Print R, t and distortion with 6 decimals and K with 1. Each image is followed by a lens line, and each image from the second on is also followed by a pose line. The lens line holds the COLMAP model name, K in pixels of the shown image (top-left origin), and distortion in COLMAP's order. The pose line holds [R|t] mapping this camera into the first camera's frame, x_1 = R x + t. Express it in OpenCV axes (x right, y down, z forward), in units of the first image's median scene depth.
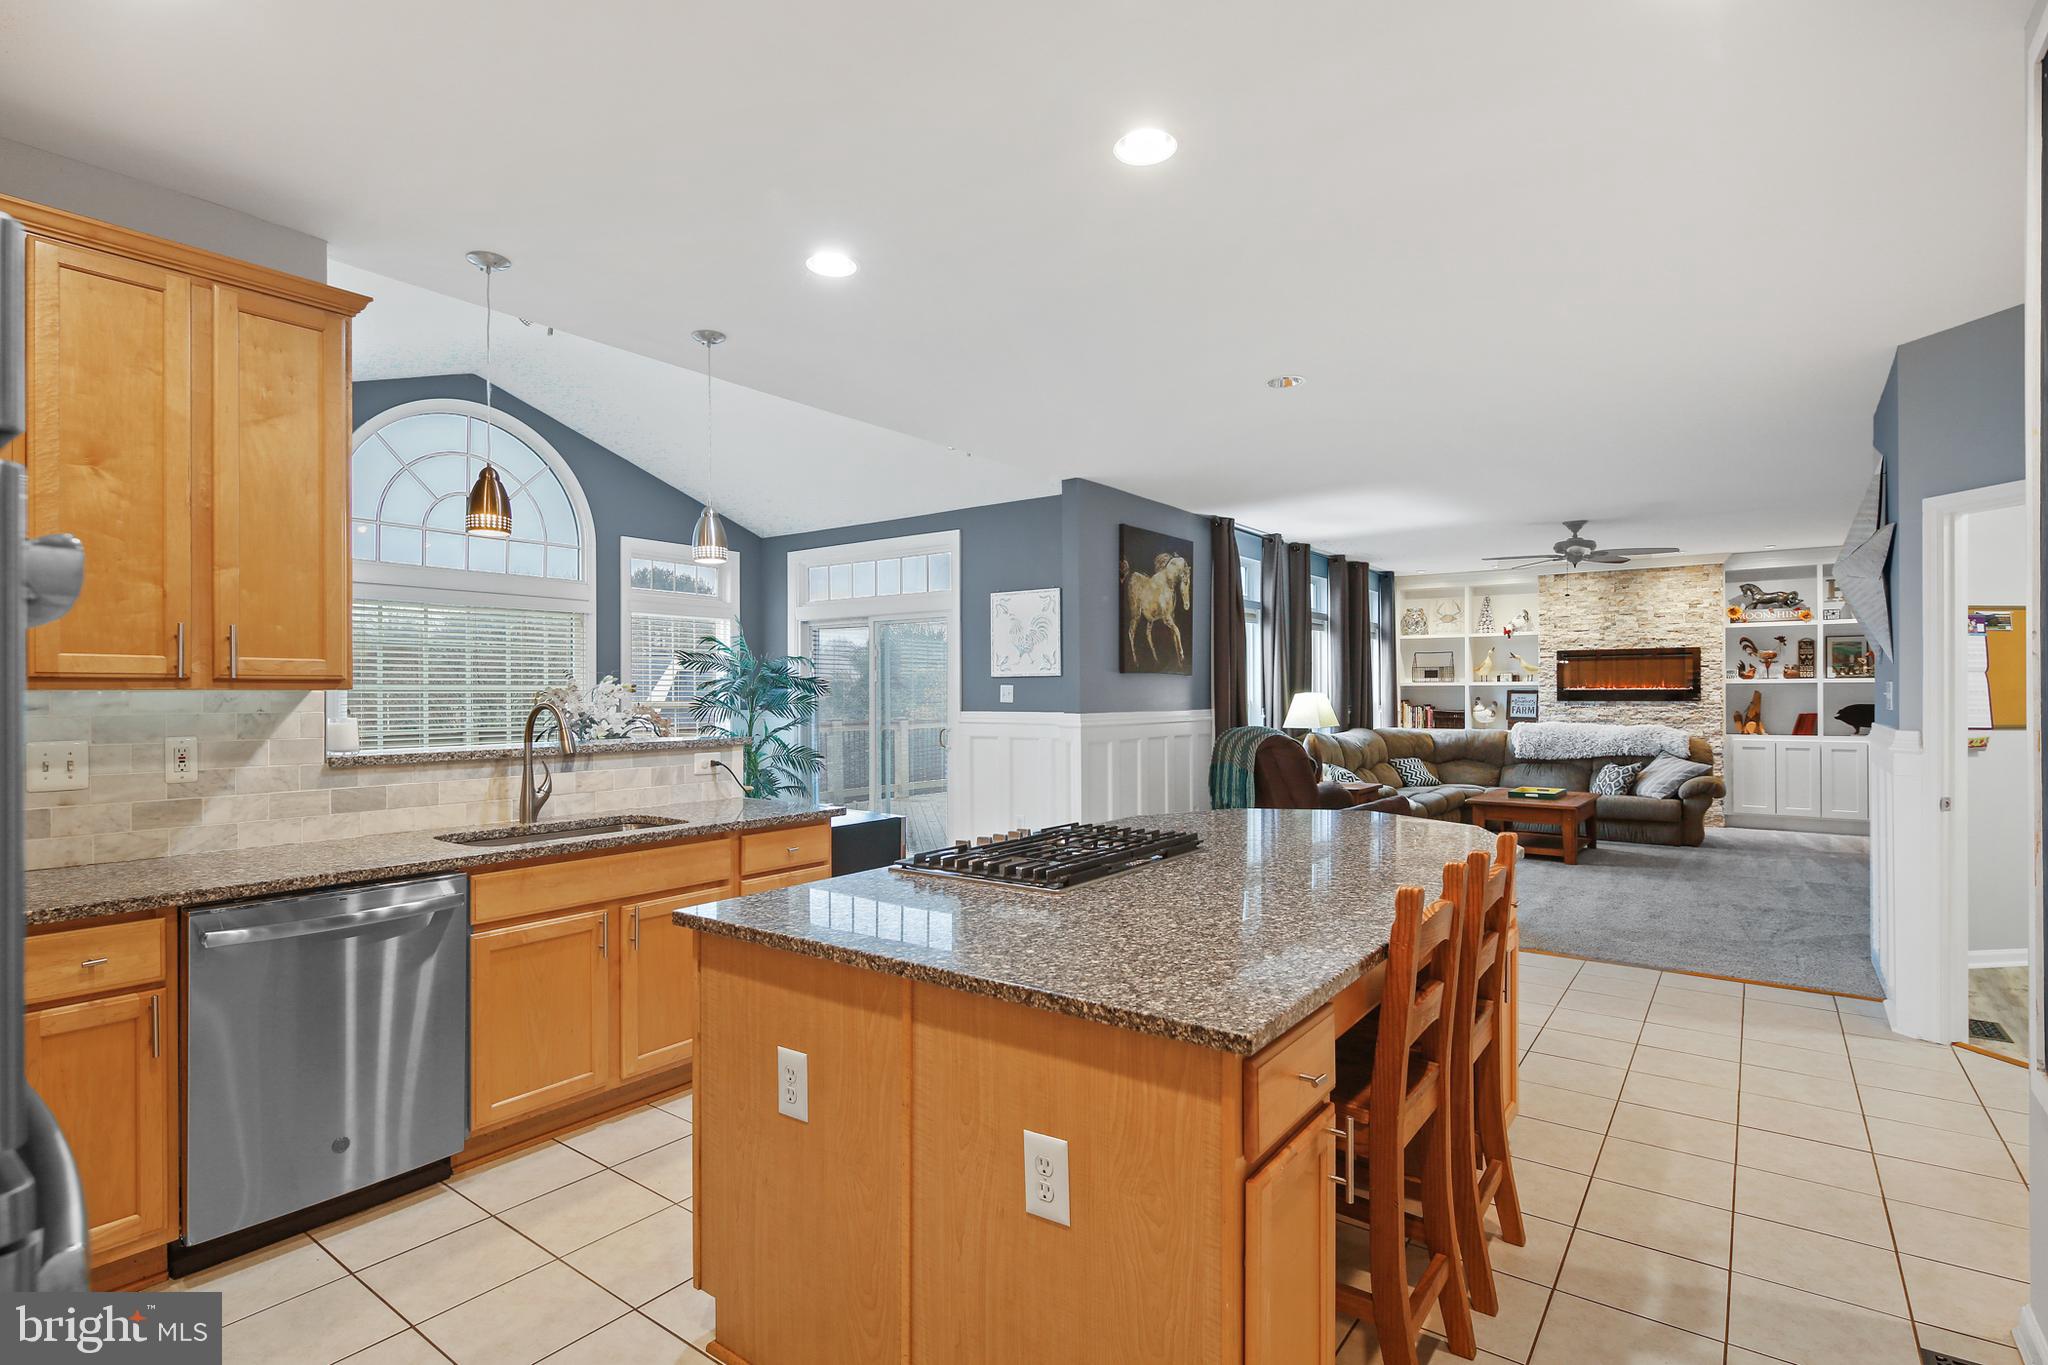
lens RADIAL K [[1001.4, 0, 1012.5], [0, 1001.4, 696.5], [0, 0, 1]] dist [0.002389, -0.001651]
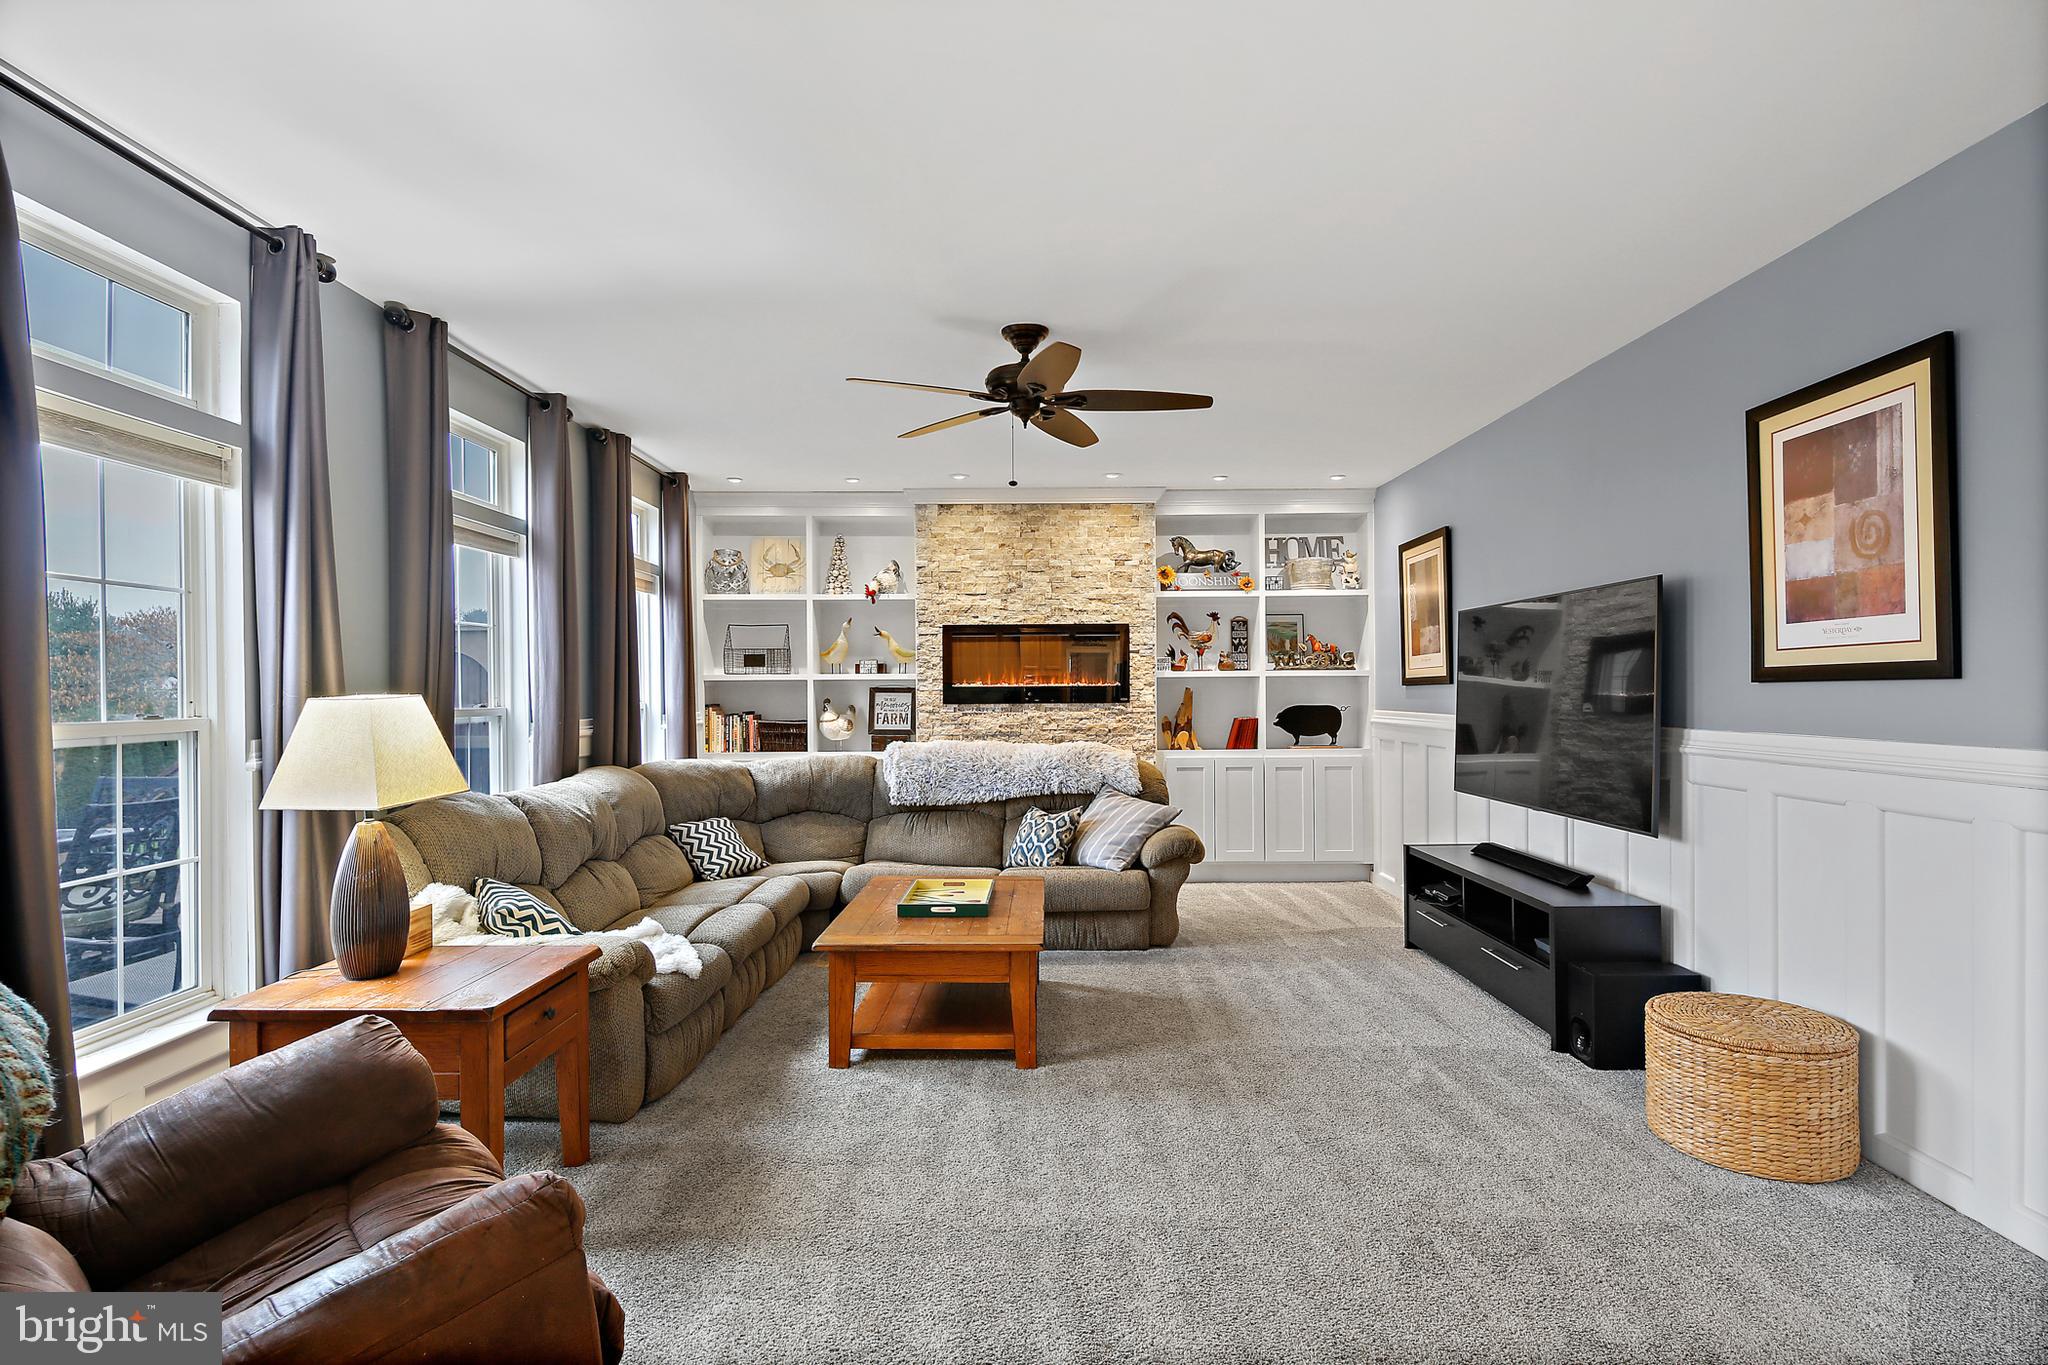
lens RADIAL K [[1001.4, 0, 1024.1], [0, 1001.4, 694.0], [0, 0, 1]] dist [0.002389, -0.001651]
pose [[0.801834, -0.004645, 0.597529, 0.220931], [0.005607, 0.999984, 0.000249, -0.002159], [-0.597521, 0.003151, 0.801847, 0.494216]]
